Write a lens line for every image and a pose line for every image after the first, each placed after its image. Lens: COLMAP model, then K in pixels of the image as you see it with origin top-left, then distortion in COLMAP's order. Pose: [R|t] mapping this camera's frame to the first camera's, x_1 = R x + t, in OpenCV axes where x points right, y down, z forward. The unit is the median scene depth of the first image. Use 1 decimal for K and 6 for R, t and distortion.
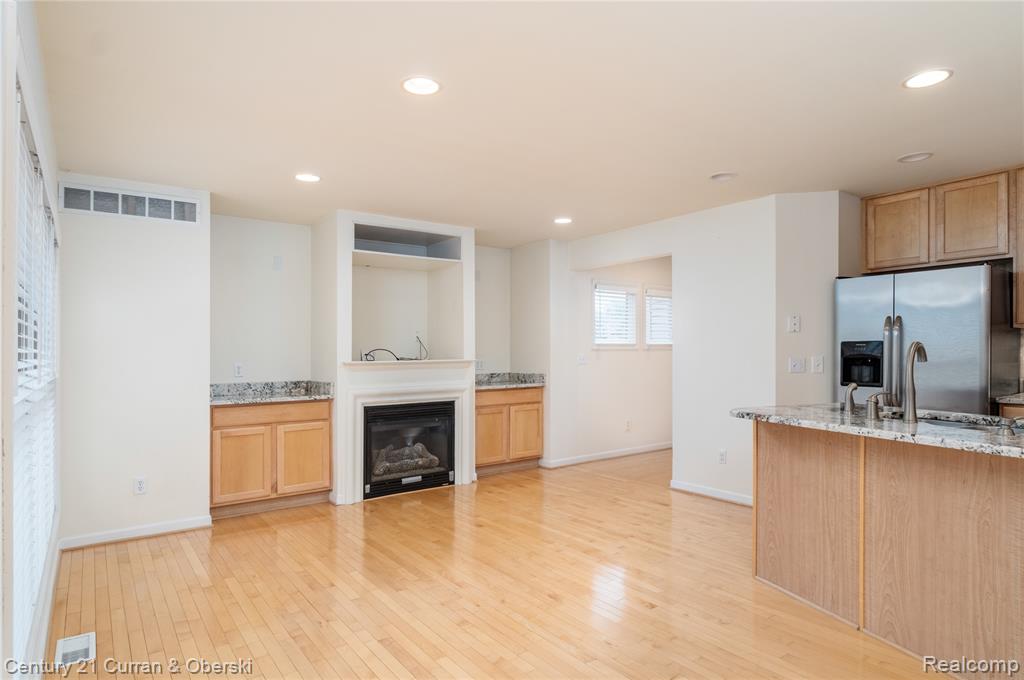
lens RADIAL K [[604.6, 0, 504.2], [0, 604.6, 346.0], [0, 0, 1]] dist [0.025416, 0.000485]
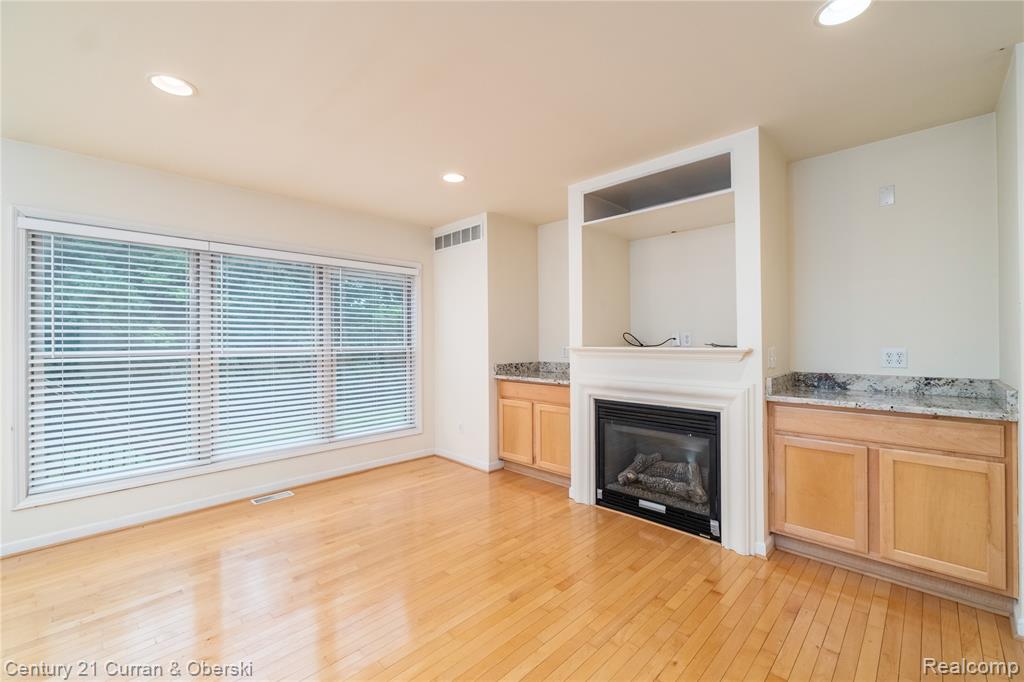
lens RADIAL K [[426.4, 0, 501.0], [0, 426.4, 334.1], [0, 0, 1]] dist [-0.000567, -0.000400]
pose [[0.162625, -0.003470, -0.986682, 0.353284], [0.013956, 0.999902, -0.001216, 0.005663], [0.986589, -0.013573, 0.162657, 0.761499]]
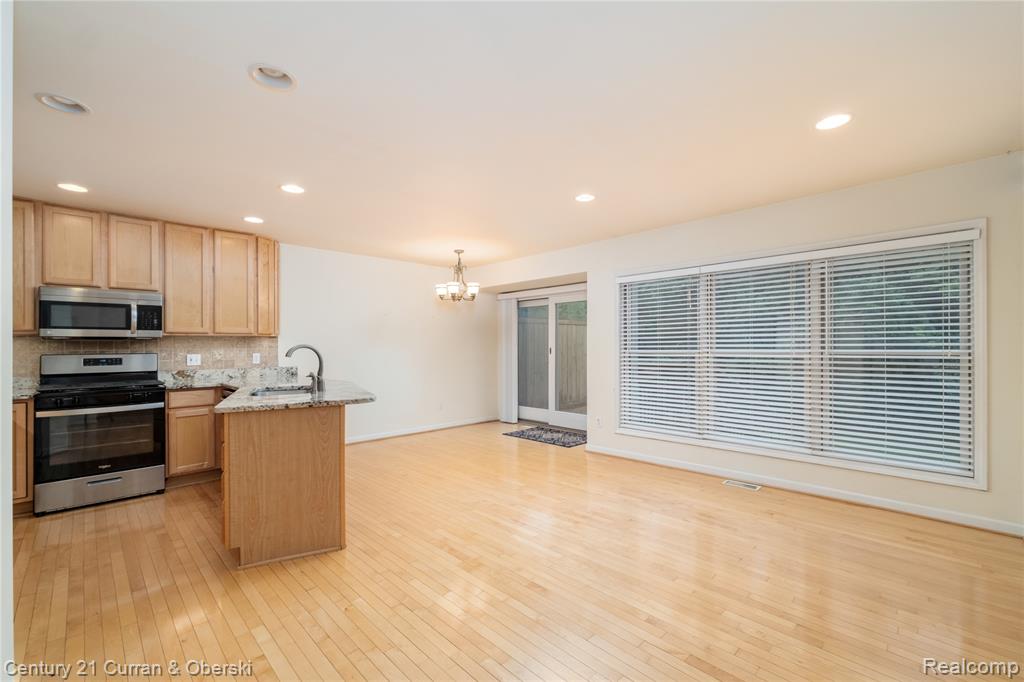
lens RADIAL K [[426.4, 0, 522.1], [0, 426.4, 341.4], [0, 0, 1]] dist [-0.000567, -0.000400]
pose [[-0.982564, 0.019211, -0.184928, 0.142955], [0.022533, 0.999620, -0.015878, 0.009969], [0.184553, -0.019768, -0.982624, 1.172597]]
